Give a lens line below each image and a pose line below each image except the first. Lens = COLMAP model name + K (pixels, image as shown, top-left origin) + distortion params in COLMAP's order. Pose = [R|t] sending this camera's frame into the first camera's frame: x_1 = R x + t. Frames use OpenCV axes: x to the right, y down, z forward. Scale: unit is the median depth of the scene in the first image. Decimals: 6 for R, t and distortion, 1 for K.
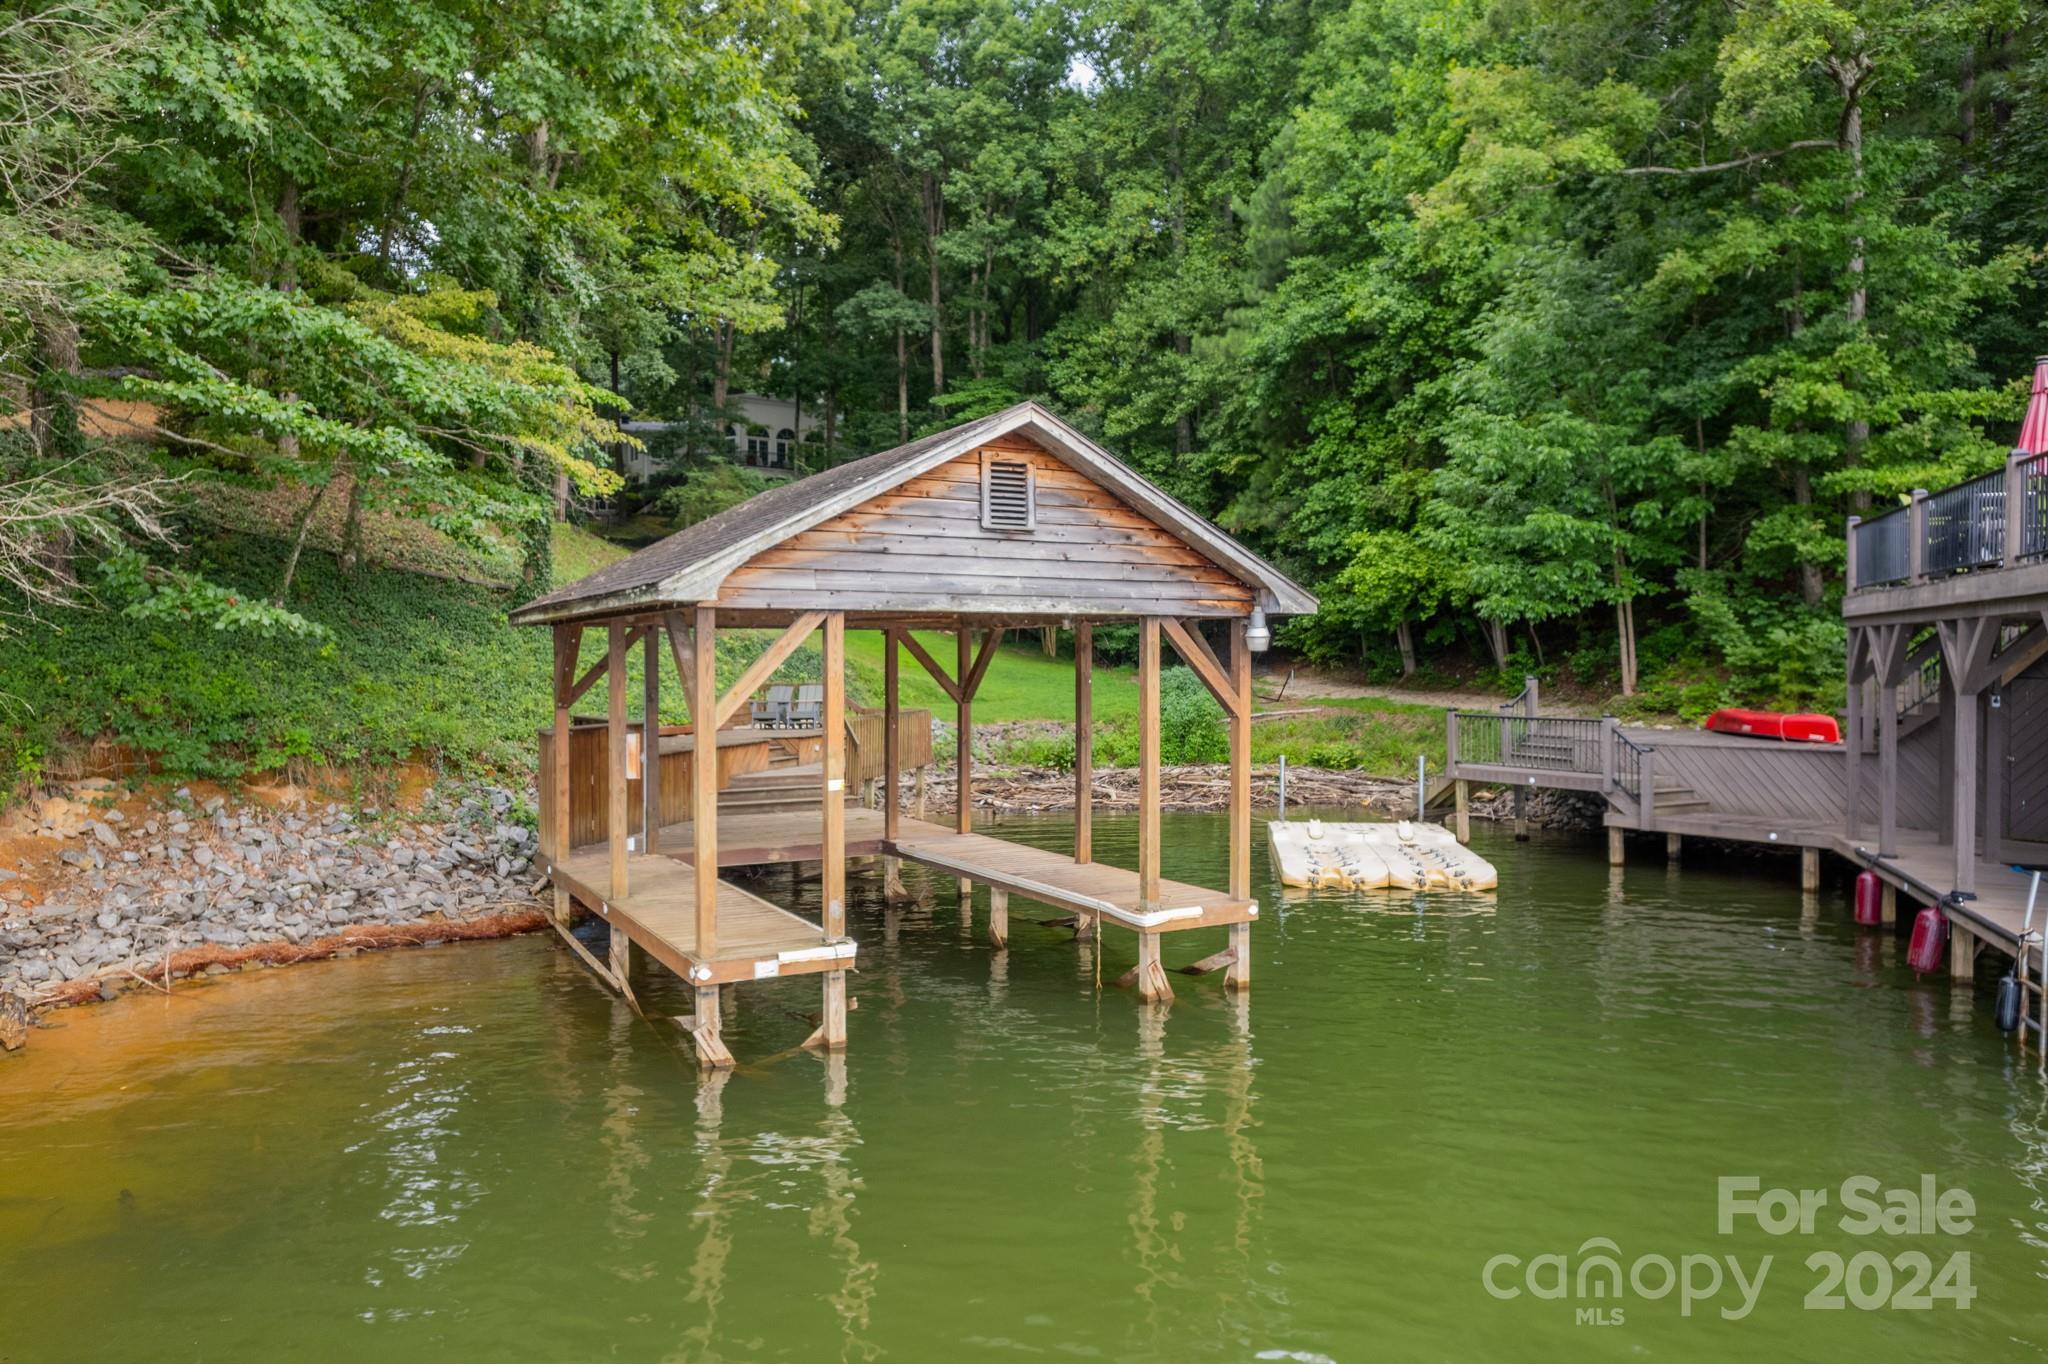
lens RADIAL K [[1321.3, 0, 1024.0], [0, 1321.3, 682.0], [0, 0, 1]] dist [-0.077177, 0.060313]
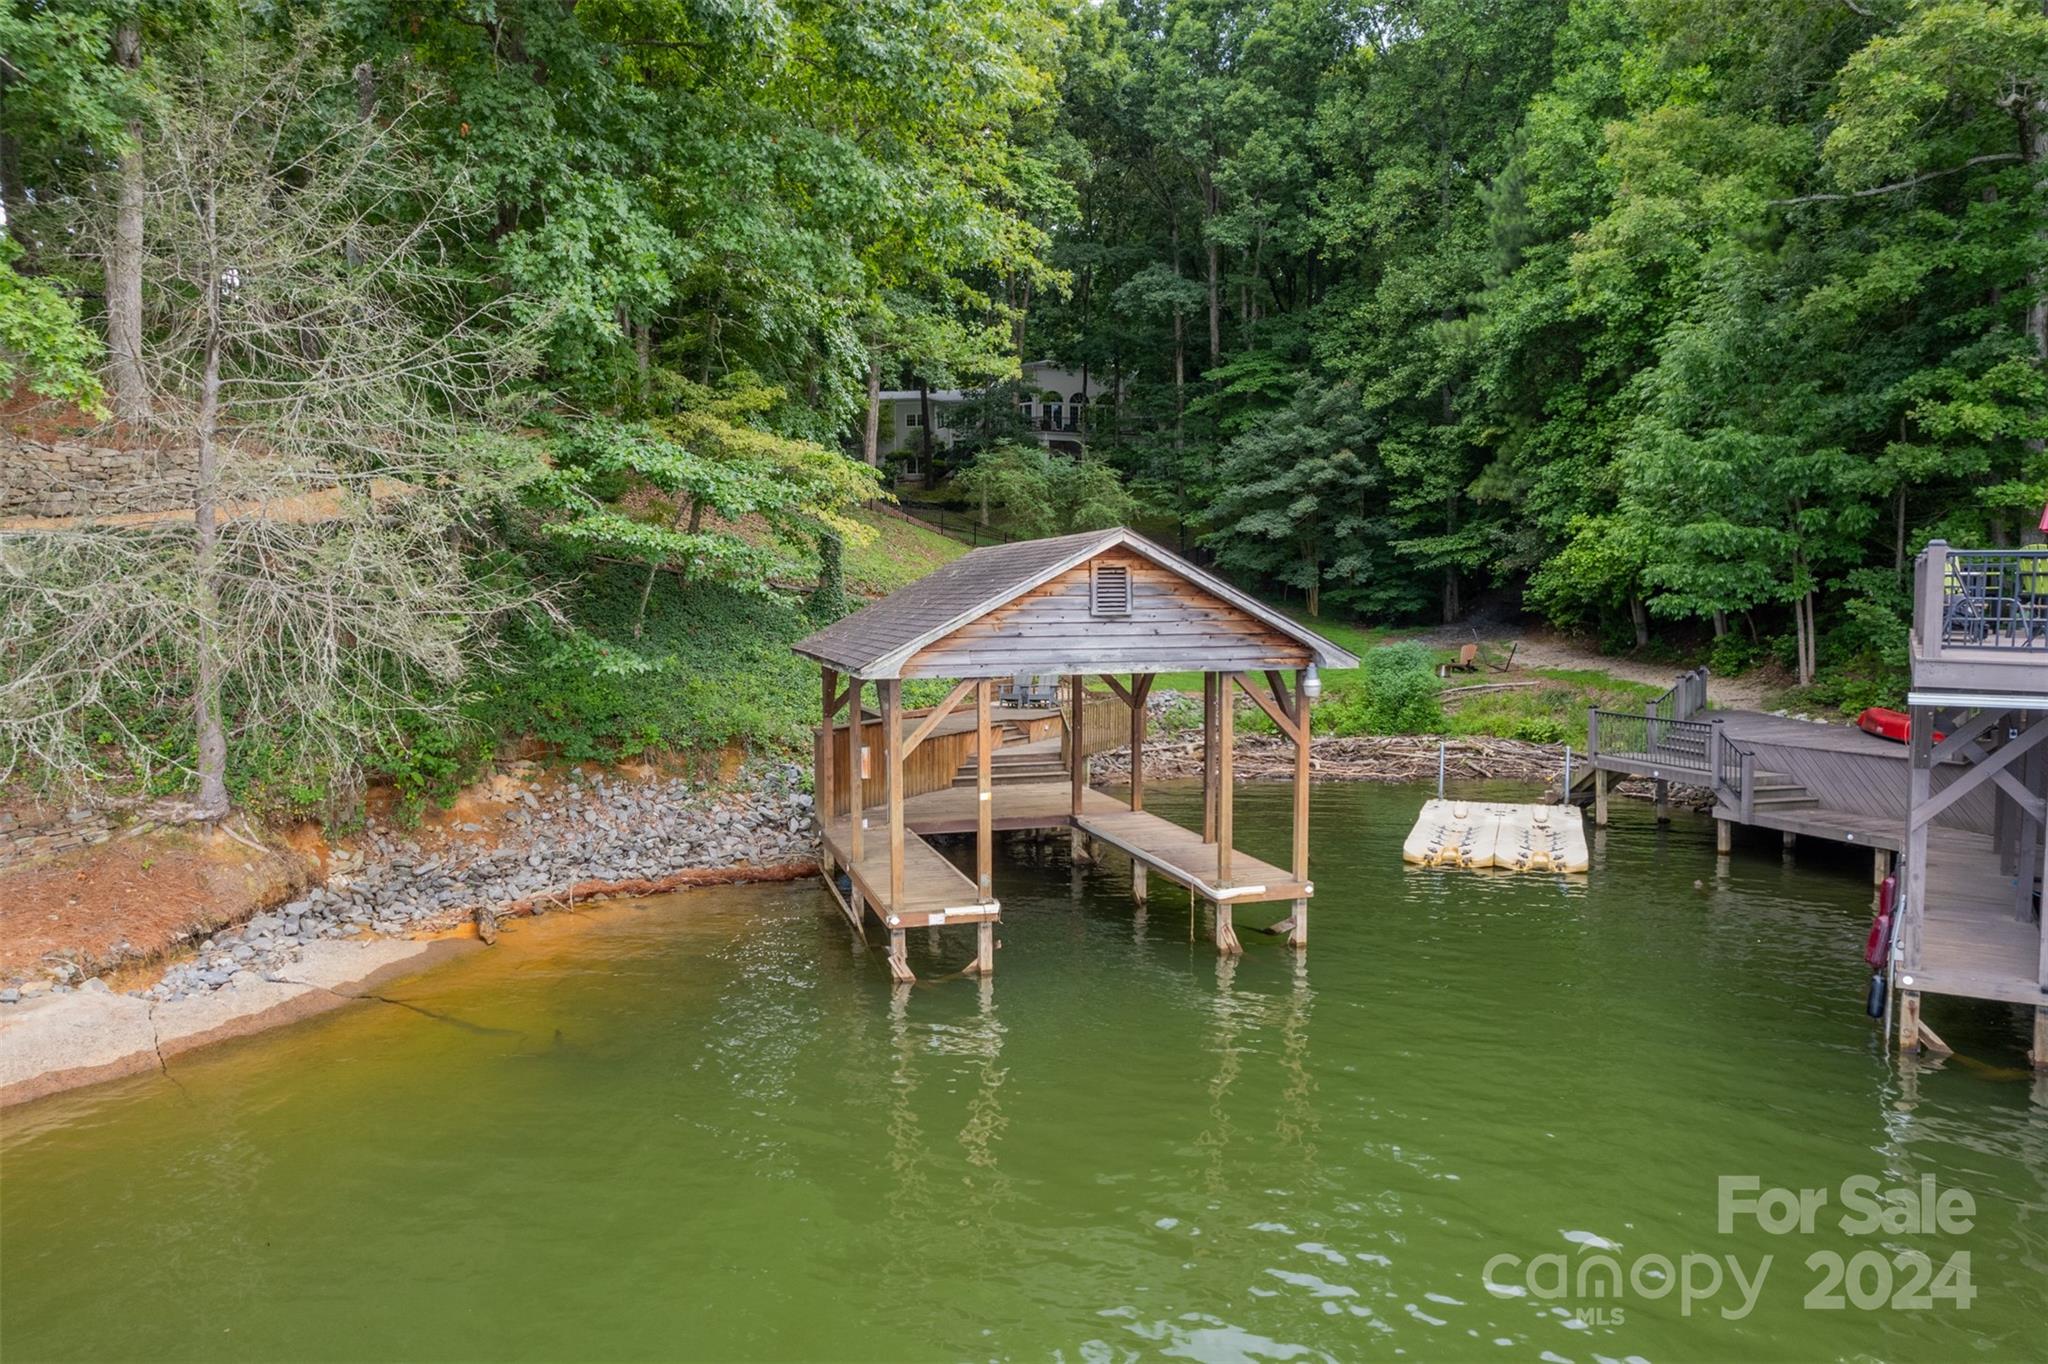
lens RADIAL K [[1257.0, 0, 1027.0], [0, 1257.0, 673.7], [0, 0, 1]] dist [-0.076553, 0.053271]
pose [[0.974984, 0.009514, -0.222072, 0.091319], [-0.001288, 0.999309, 0.037159, -0.047554], [0.222272, -0.035943, 0.974322, -0.149363]]
